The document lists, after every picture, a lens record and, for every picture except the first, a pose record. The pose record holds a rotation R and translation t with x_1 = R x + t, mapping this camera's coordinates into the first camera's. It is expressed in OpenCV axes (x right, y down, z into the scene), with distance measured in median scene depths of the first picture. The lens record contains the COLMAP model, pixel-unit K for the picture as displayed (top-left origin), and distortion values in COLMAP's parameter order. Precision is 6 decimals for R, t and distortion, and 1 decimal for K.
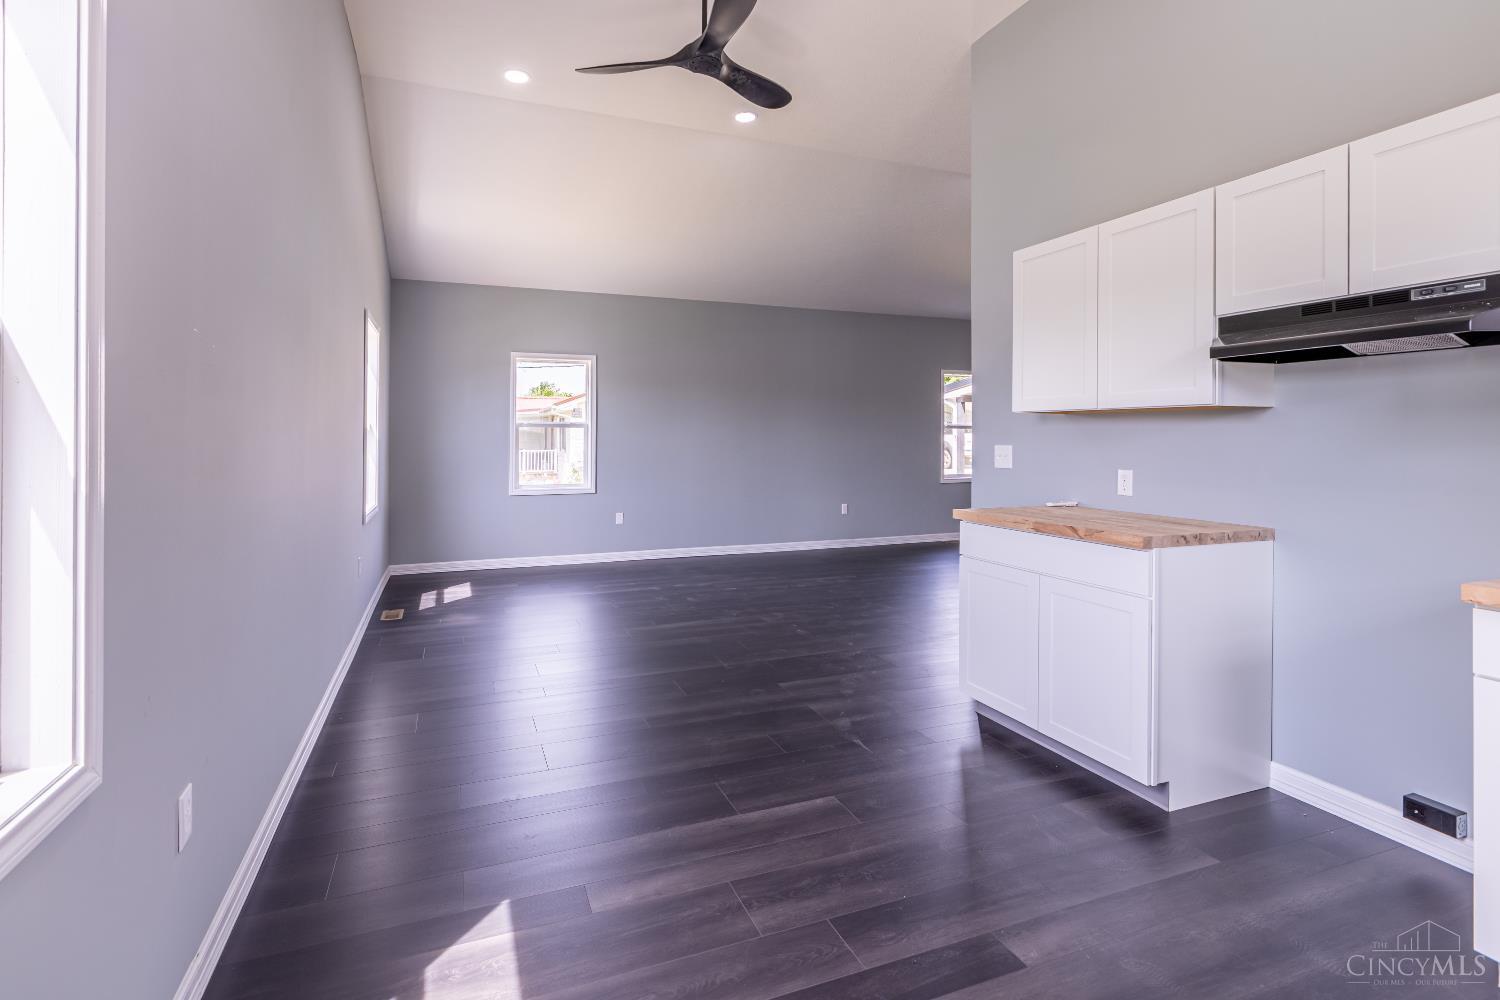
lens RADIAL K [[676.8, 0, 694.2], [0, 676.8, 418.0], [0, 0, 1]] dist [-0.000465, 0.000535]
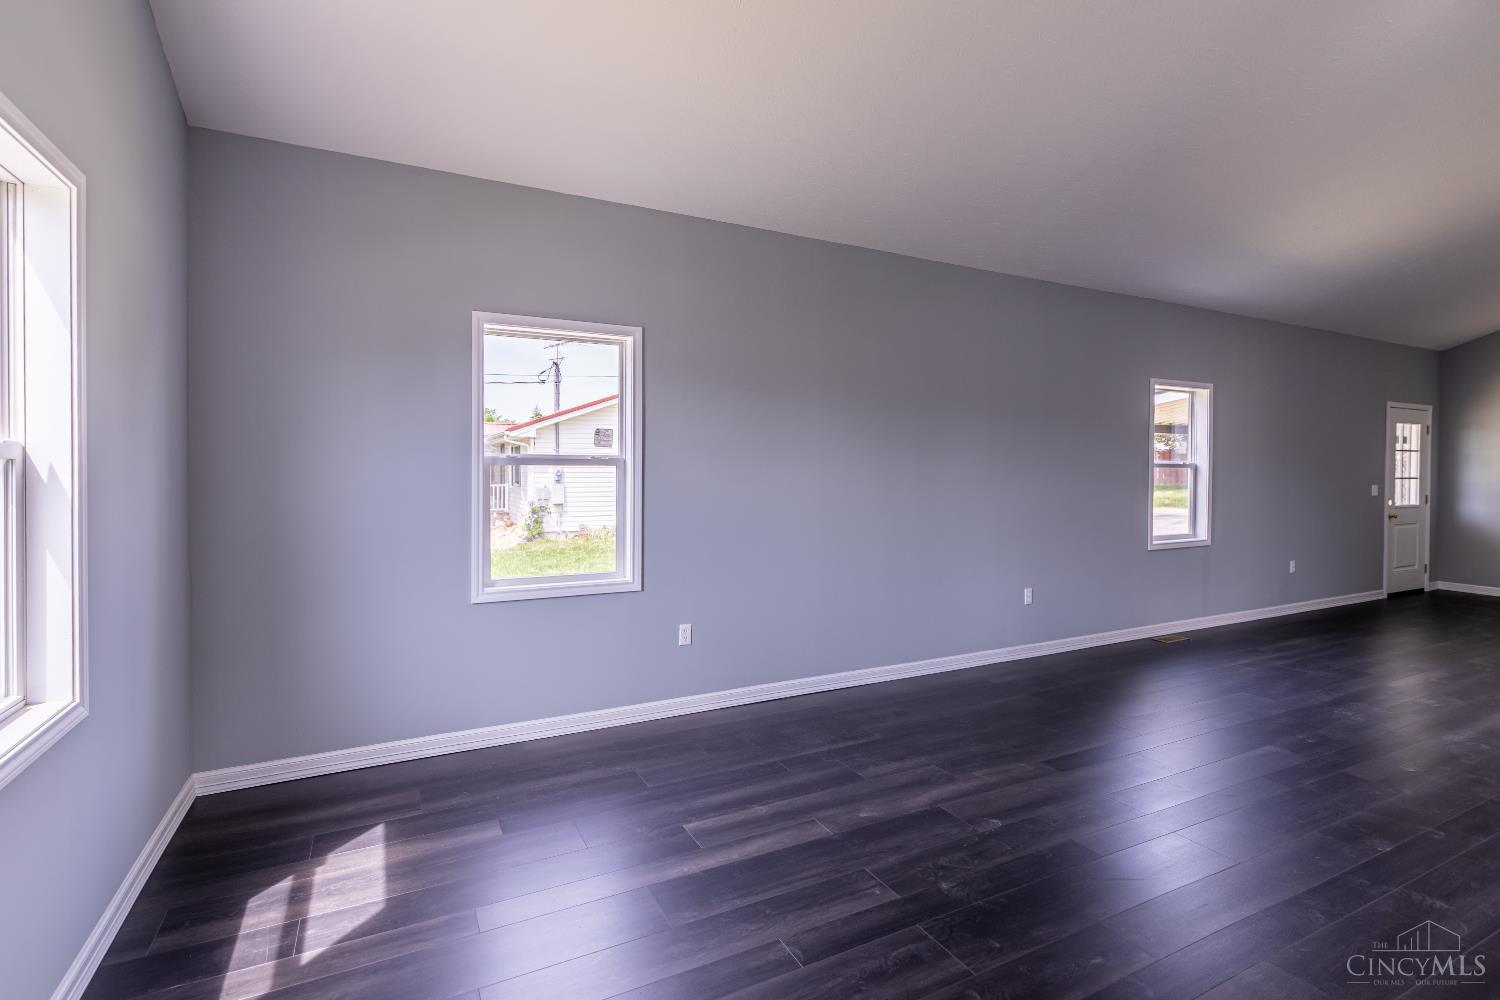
lens RADIAL K [[689.6, 0, 747.6], [0, 689.6, 470.8], [0, 0, 1]] dist [0.009310, 0.000241]
pose [[0.989289, 0.002404, 0.145949, -0.141324], [-0.007305, 0.999427, 0.033059, -0.000286], [-0.145785, -0.033771, 0.988740, 0.455196]]
